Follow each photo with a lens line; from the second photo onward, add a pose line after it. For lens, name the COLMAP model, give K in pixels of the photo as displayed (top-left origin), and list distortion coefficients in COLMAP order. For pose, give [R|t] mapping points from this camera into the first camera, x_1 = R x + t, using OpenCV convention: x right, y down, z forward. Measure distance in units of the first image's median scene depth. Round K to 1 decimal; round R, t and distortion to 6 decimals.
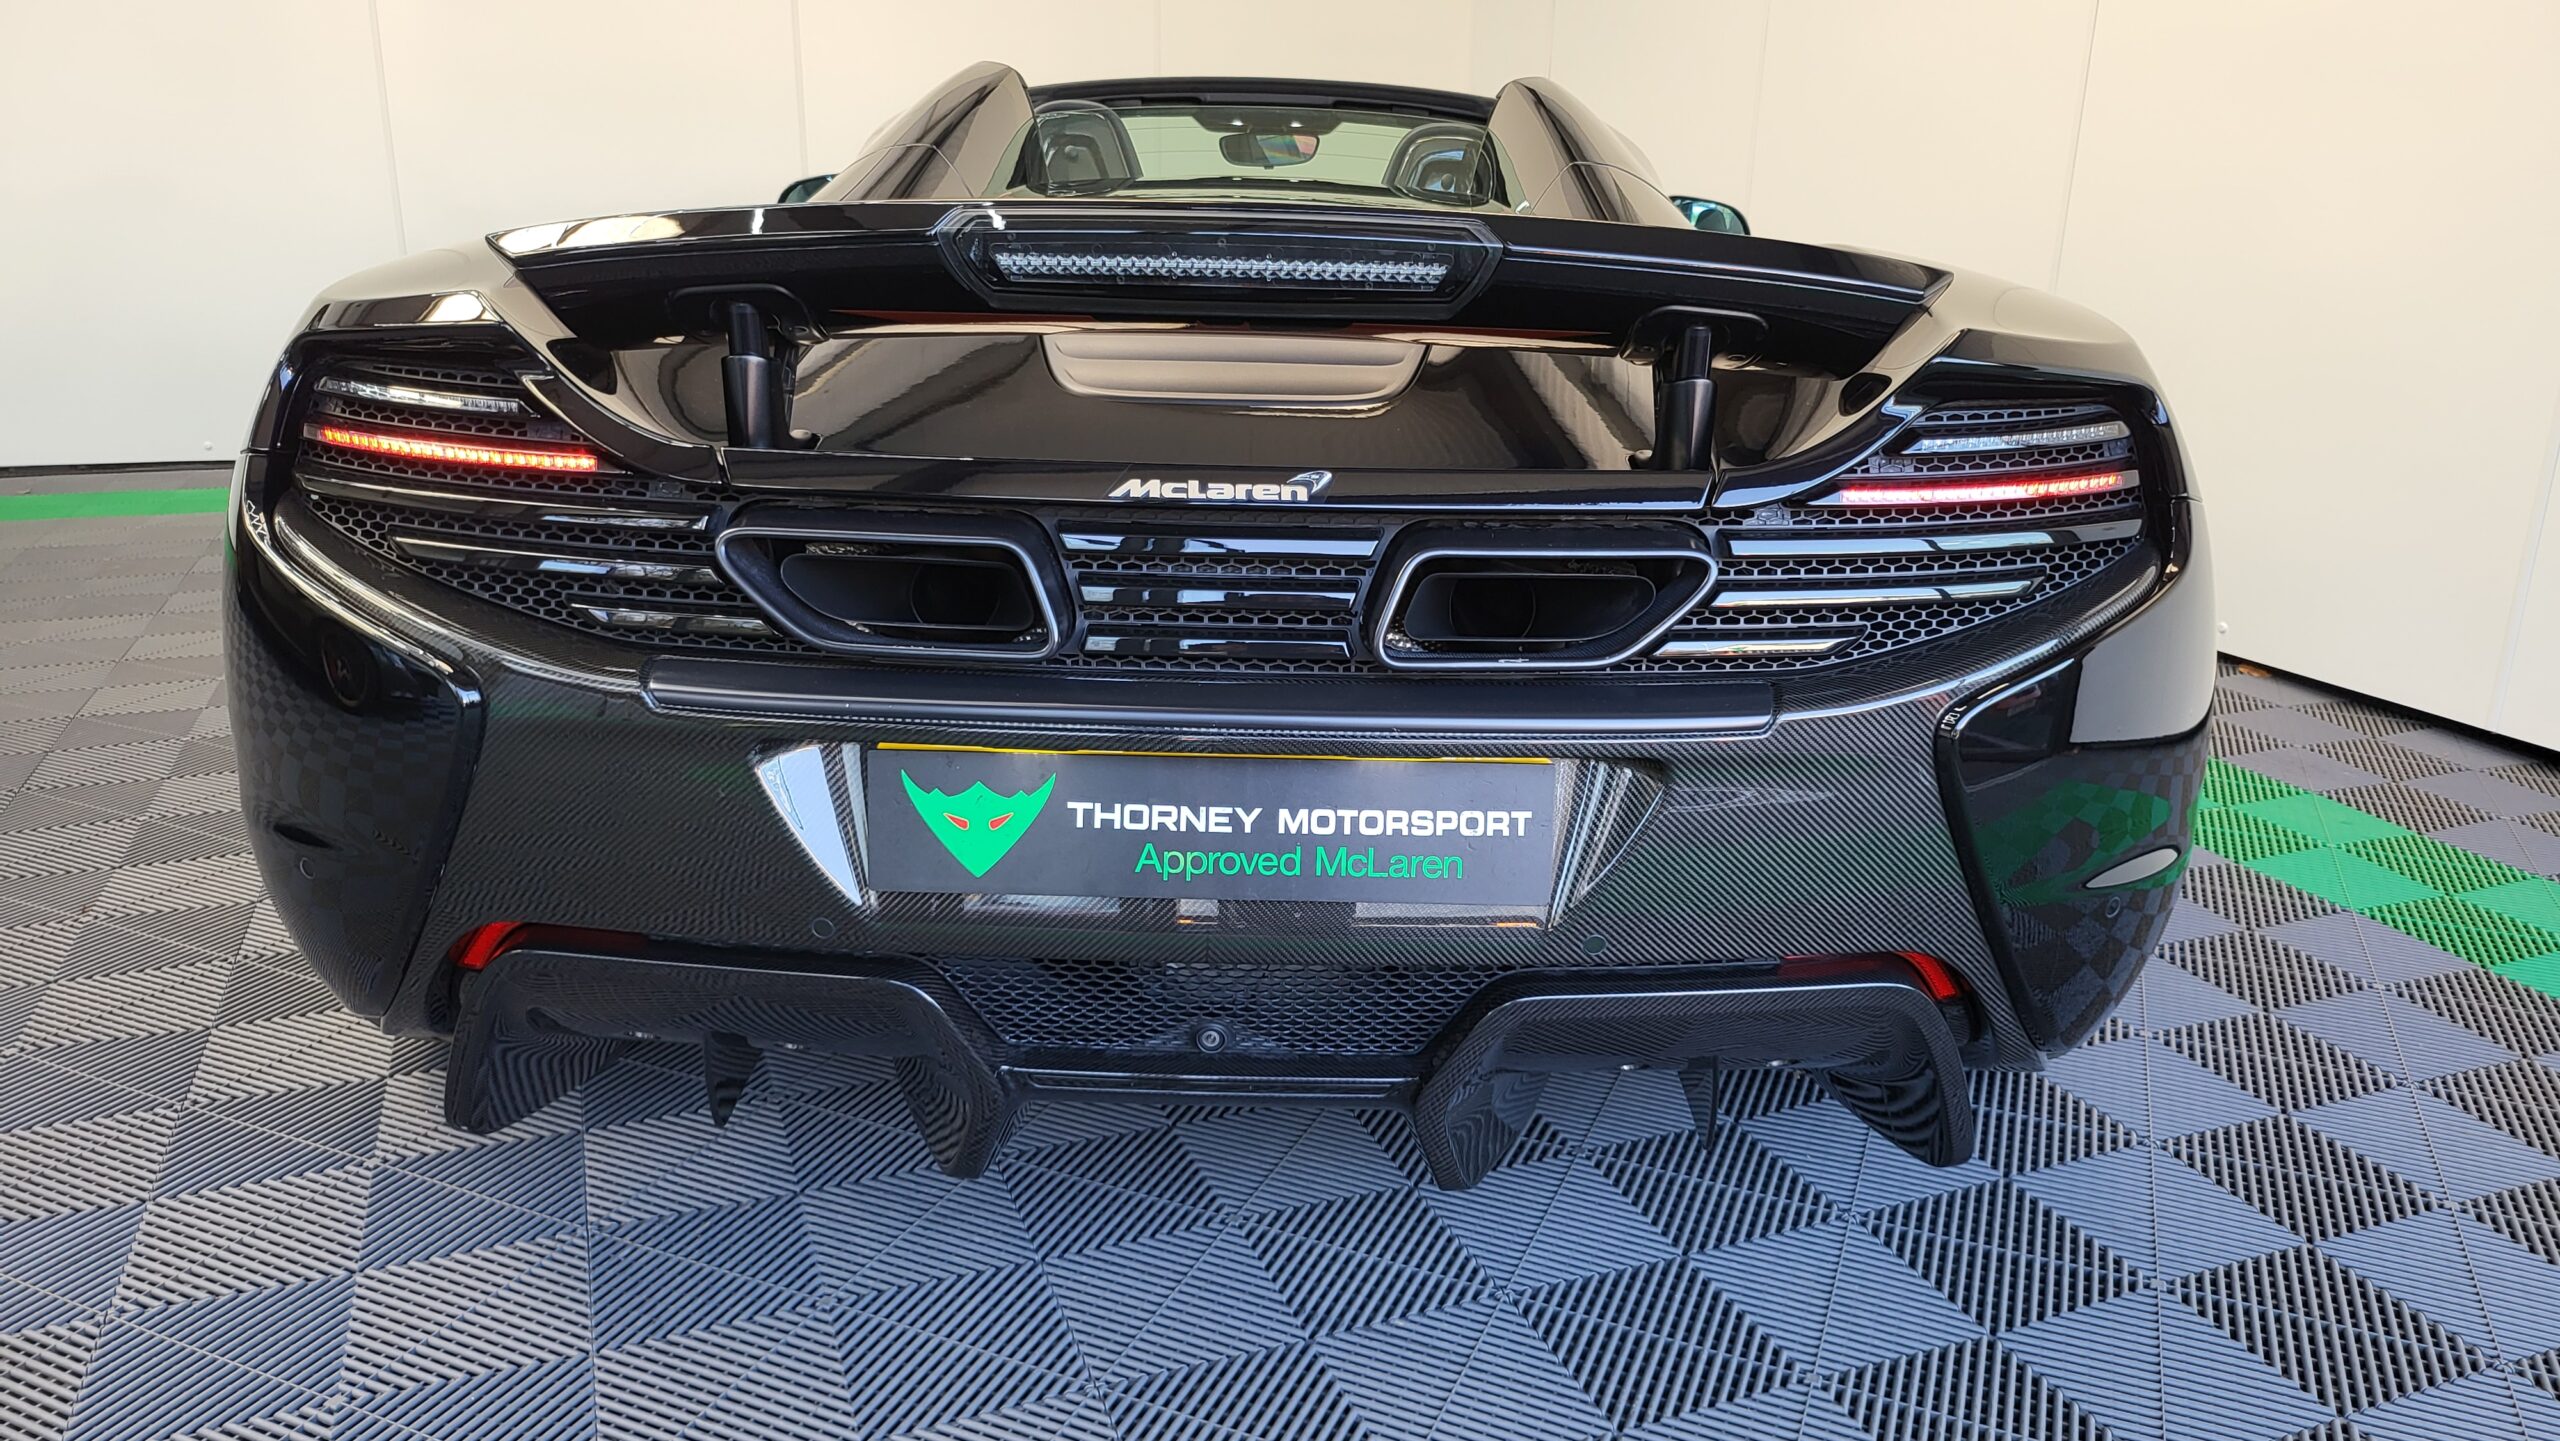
lens RADIAL K [[1789.0, 0, 1289.0], [0, 1789.0, 714.2], [0, 0, 1]] dist [0.070046, -0.061781]
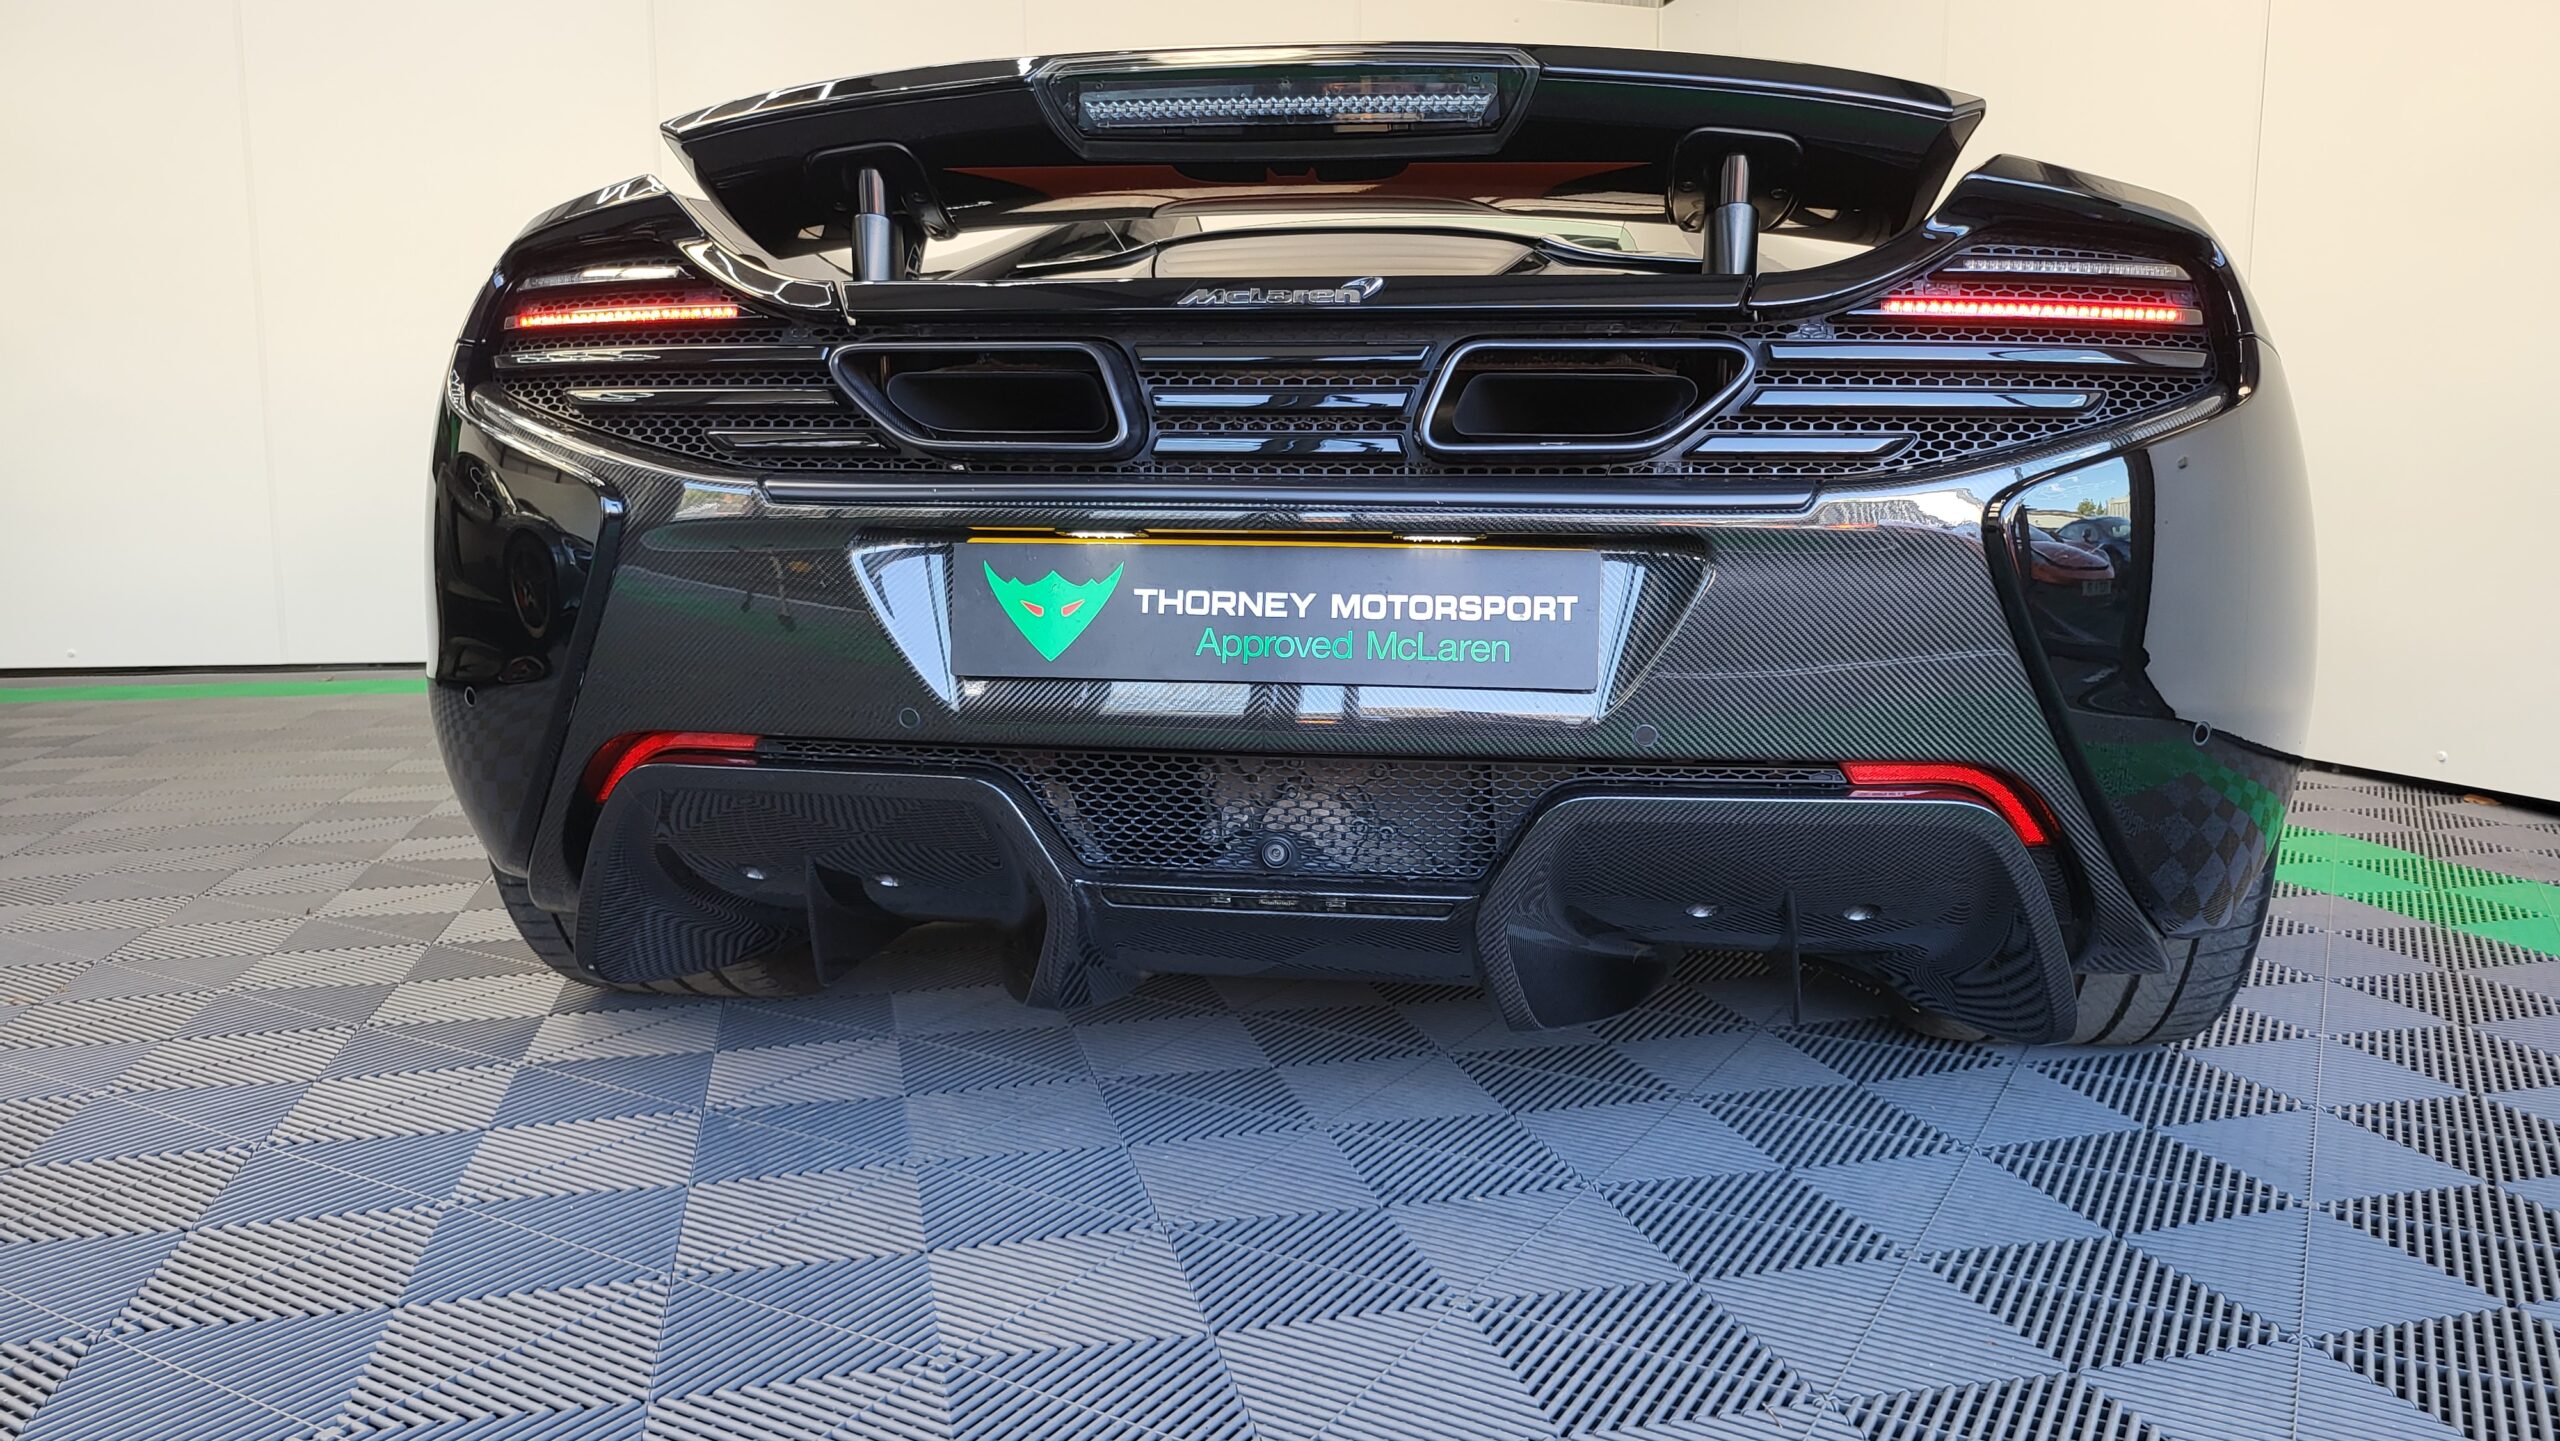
lens RADIAL K [[1788.7, 0, 1295.1], [0, 1788.7, 734.5], [0, 0, 1]] dist [0.067517, -0.053834]
pose [[0.992331, -0.002675, -0.123577, 0.101383], [-0.018731, 0.984966, -0.171730, 0.311887], [0.122179, 0.172728, 0.977362, -0.012489]]
